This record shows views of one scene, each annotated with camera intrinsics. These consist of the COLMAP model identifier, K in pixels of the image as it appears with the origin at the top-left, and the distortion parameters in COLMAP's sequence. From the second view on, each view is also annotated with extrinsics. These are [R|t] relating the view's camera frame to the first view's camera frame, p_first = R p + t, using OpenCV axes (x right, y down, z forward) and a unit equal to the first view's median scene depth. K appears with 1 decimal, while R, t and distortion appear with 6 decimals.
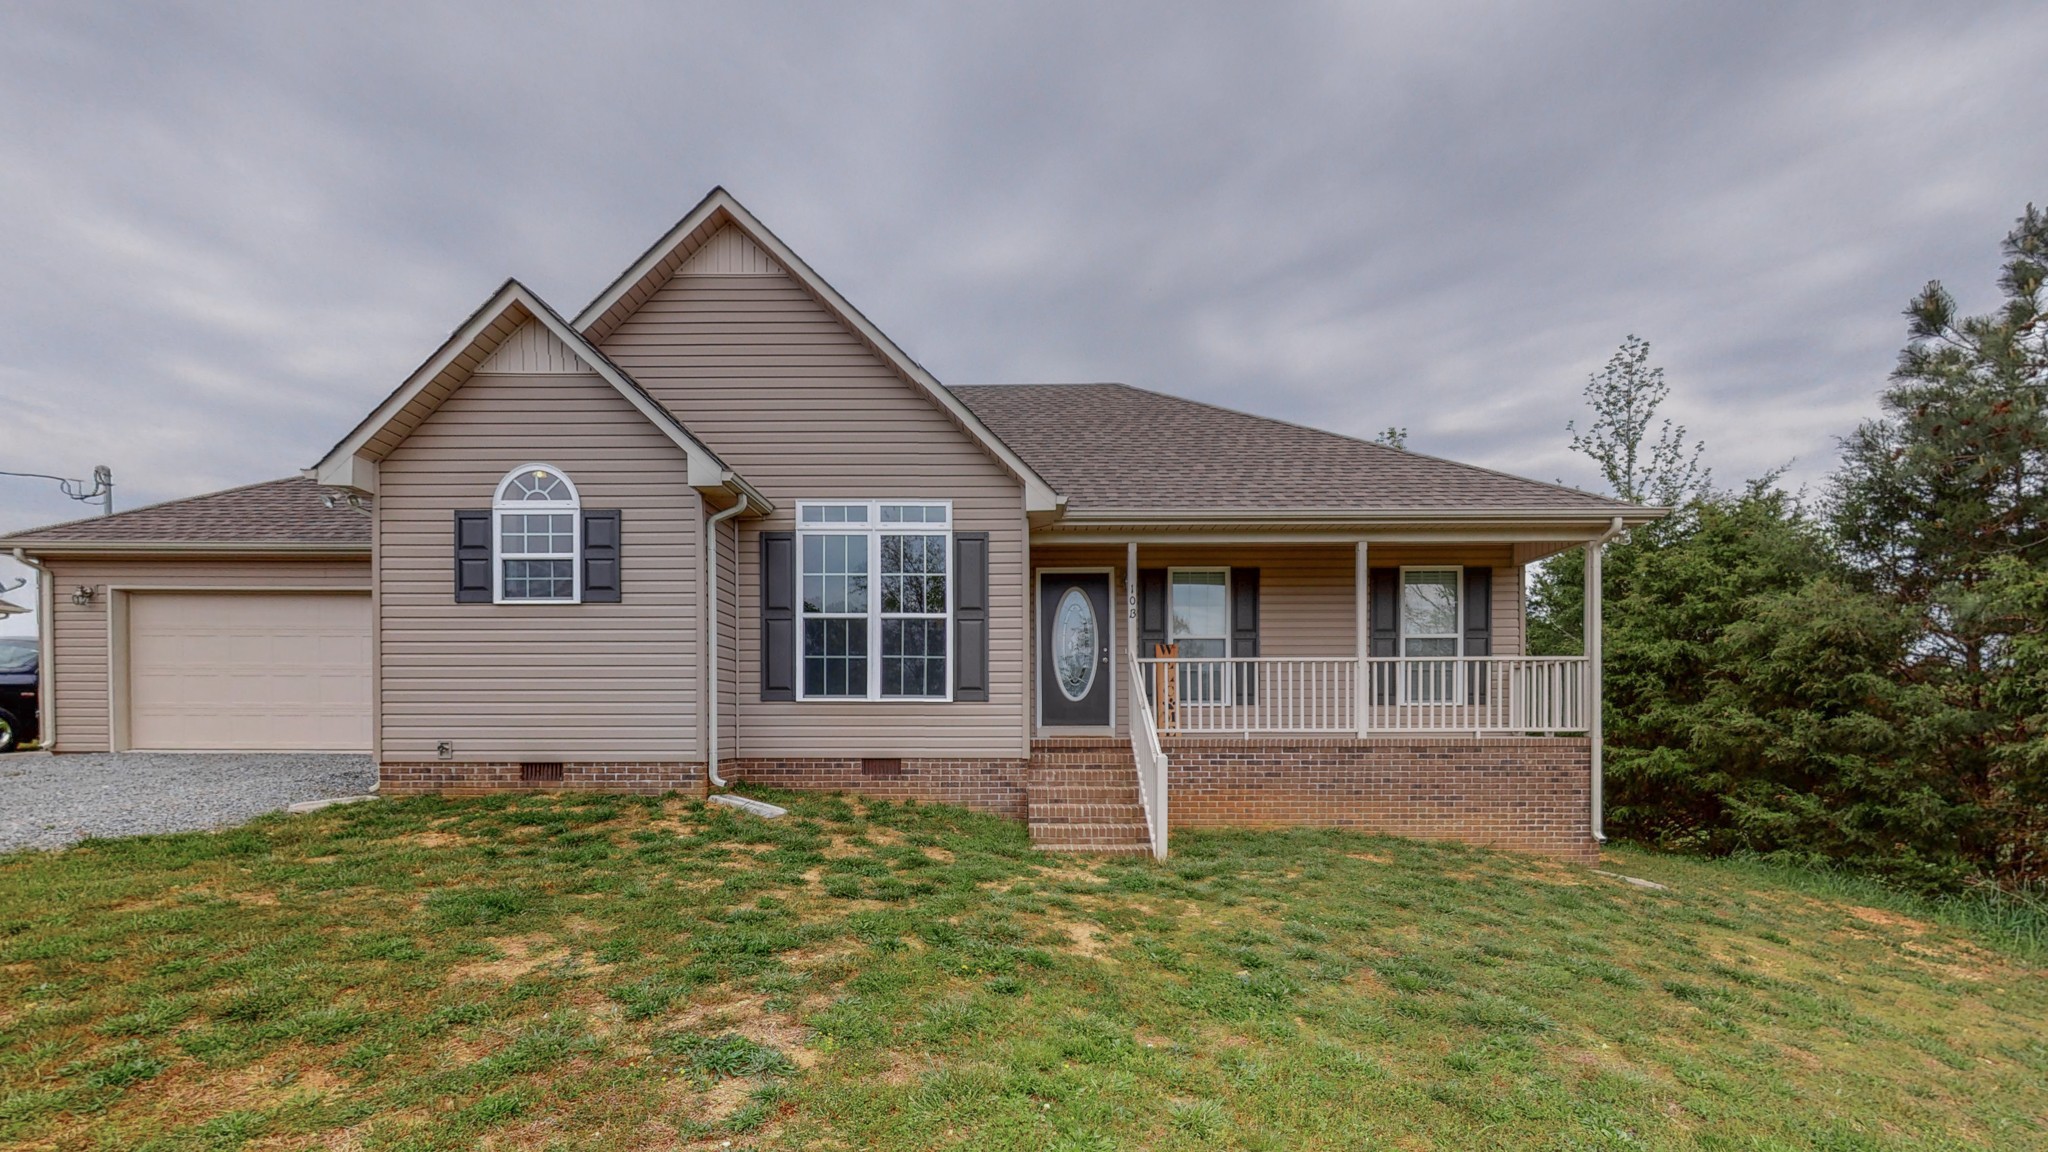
lens RADIAL K [[762.1, 0, 1024.0], [0, 762.1, 576.0], [0, 0, 1]] dist [0.000502, 0.000051]
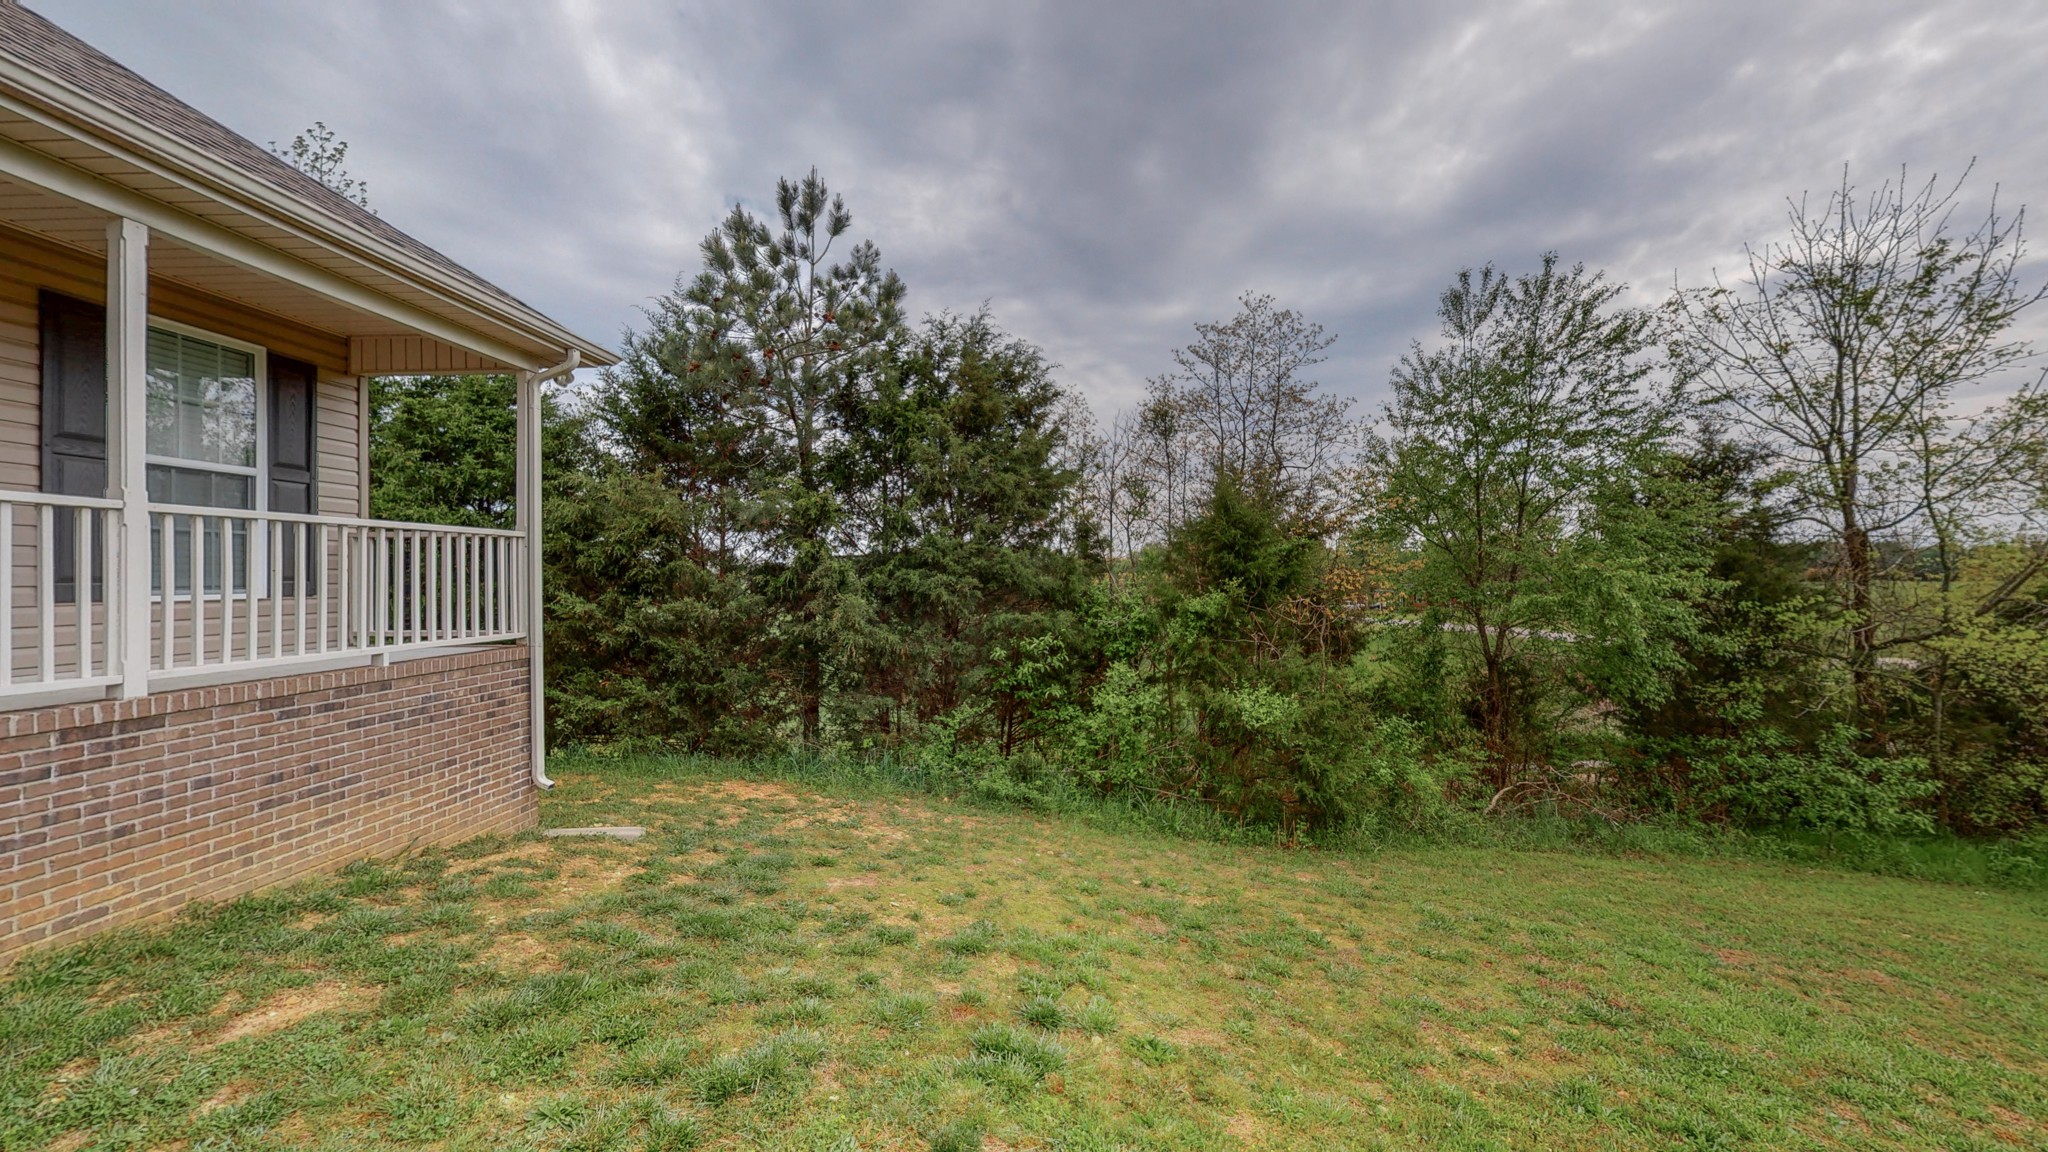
lens RADIAL K [[762.1, 0, 1024.0], [0, 762.1, 576.0], [0, 0, 1]] dist [0.000502, 0.000051]
pose [[0.042229, -0.000007, 0.999108, 0.044515], [-0.183450, 0.982998, 0.007761, 0.048346], [-0.982122, -0.183614, 0.041510, 0.440035]]
